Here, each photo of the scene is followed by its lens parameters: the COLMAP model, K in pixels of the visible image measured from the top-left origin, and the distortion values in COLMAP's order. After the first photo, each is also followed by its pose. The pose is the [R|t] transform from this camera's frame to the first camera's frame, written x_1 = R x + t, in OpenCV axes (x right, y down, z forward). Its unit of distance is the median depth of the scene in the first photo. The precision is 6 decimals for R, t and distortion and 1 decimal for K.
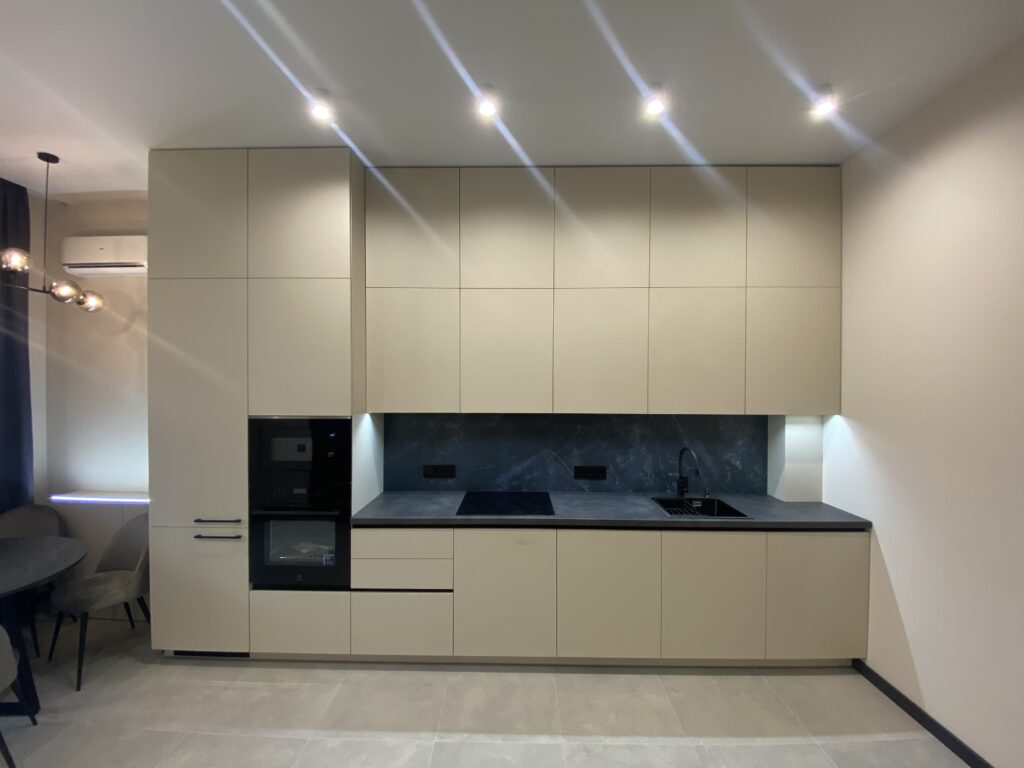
lens RADIAL K [[411.9, 0, 509.4], [0, 411.9, 386.2], [0, 0, 1]] dist [0.023315, -0.022788]
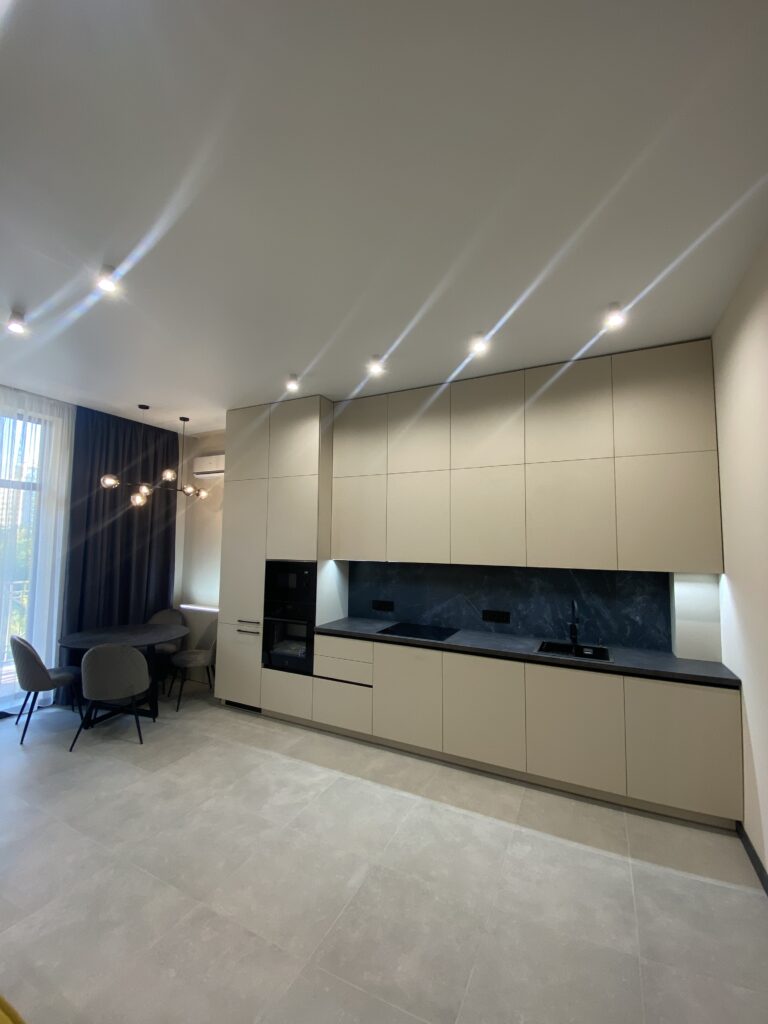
lens RADIAL K [[411.9, 0, 383.1], [0, 411.9, 511.4], [0, 0, 1]] dist [0.023315, -0.022788]
pose [[0.902927, -0.025369, -0.429045, 0.510331], [-0.012559, 0.996273, -0.085338, 0.014446], [0.429611, 0.082442, 0.899243, -0.303612]]
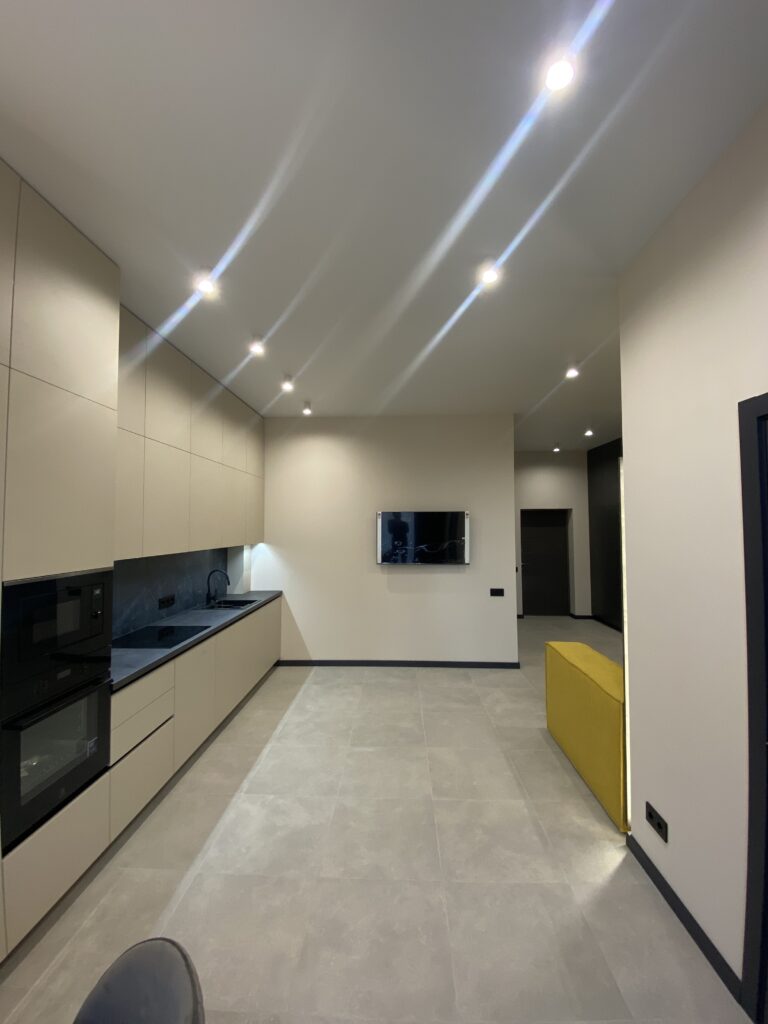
lens RADIAL K [[411.9, 0, 383.1], [0, 411.9, 511.4], [0, 0, 1]] dist [0.023315, -0.022788]
pose [[0.022280, 0.034838, 0.999145, -1.230613], [0.013137, 0.999296, -0.035137, -0.005750], [-0.999665, 0.013909, 0.021806, 0.399777]]
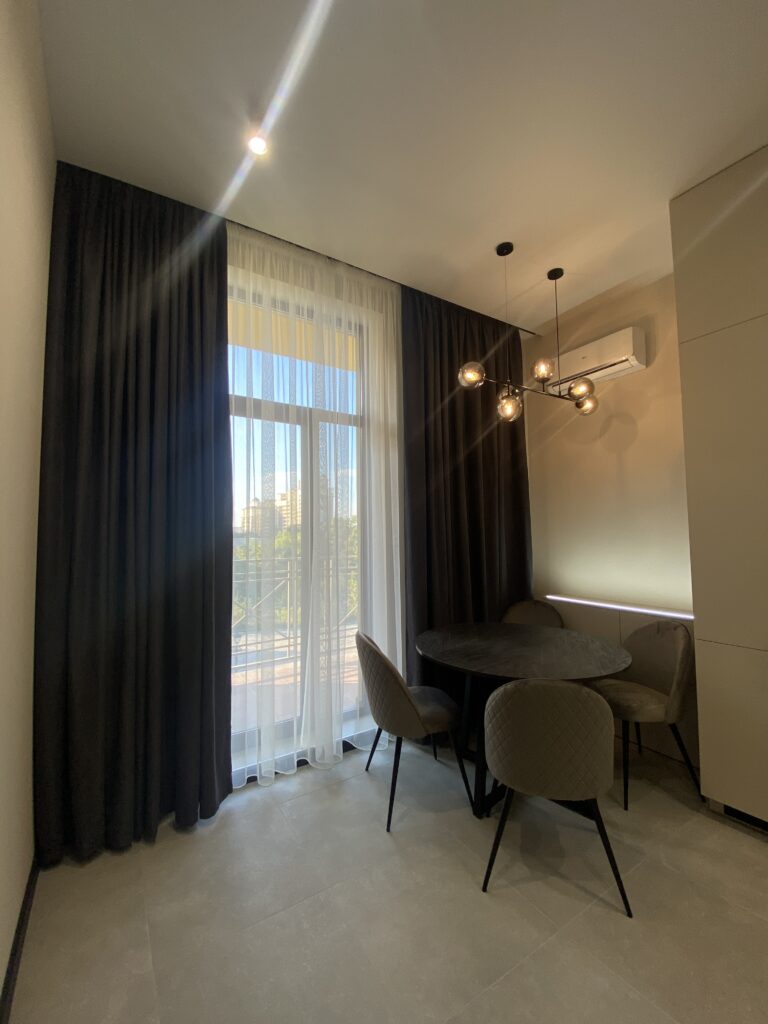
lens RADIAL K [[409.4, 0, 382.3], [0, 409.4, 512.0], [0, 0, 1]] dist [0.021360, -0.021453]
pose [[0.543959, -0.058985, -0.837036, -0.508136], [0.008952, 0.997877, -0.064501, 0.135901], [0.839064, 0.027593, 0.543332, 0.028492]]
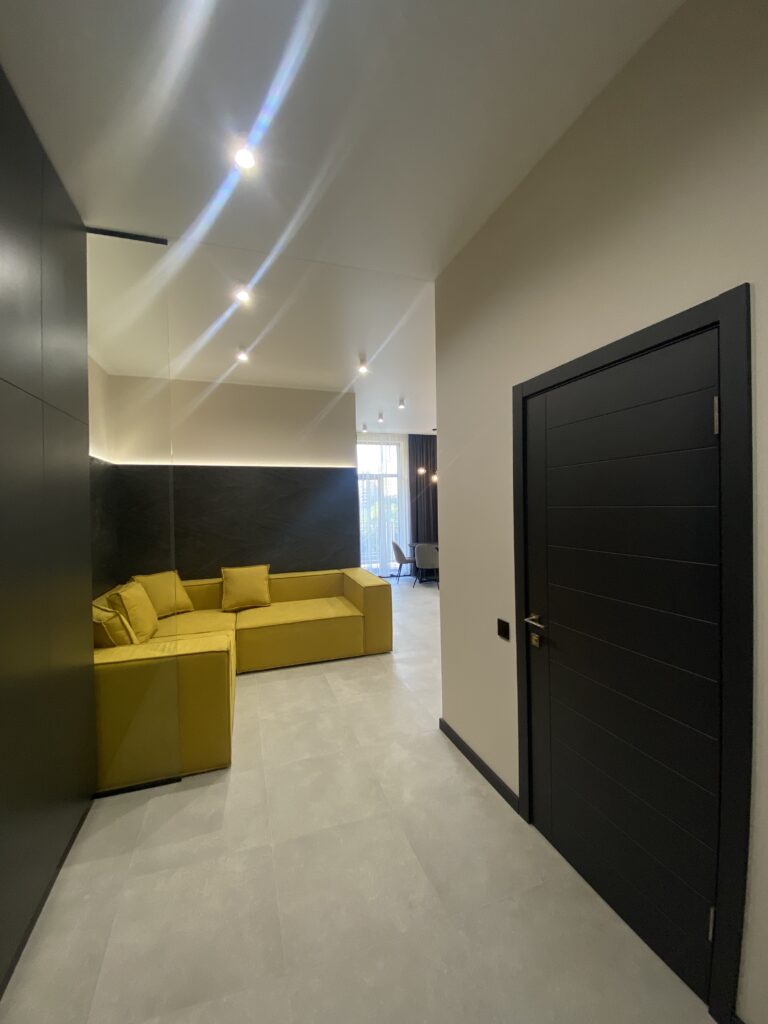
lens RADIAL K [[411.9, 0, 383.1], [0, 411.9, 511.4], [0, 0, 1]] dist [0.023315, -0.022788]
pose [[0.358607, 0.008991, -0.933445, 1.890135], [0.012591, 0.999816, 0.014468, 0.050276], [0.933404, -0.016942, 0.358427, -0.832019]]
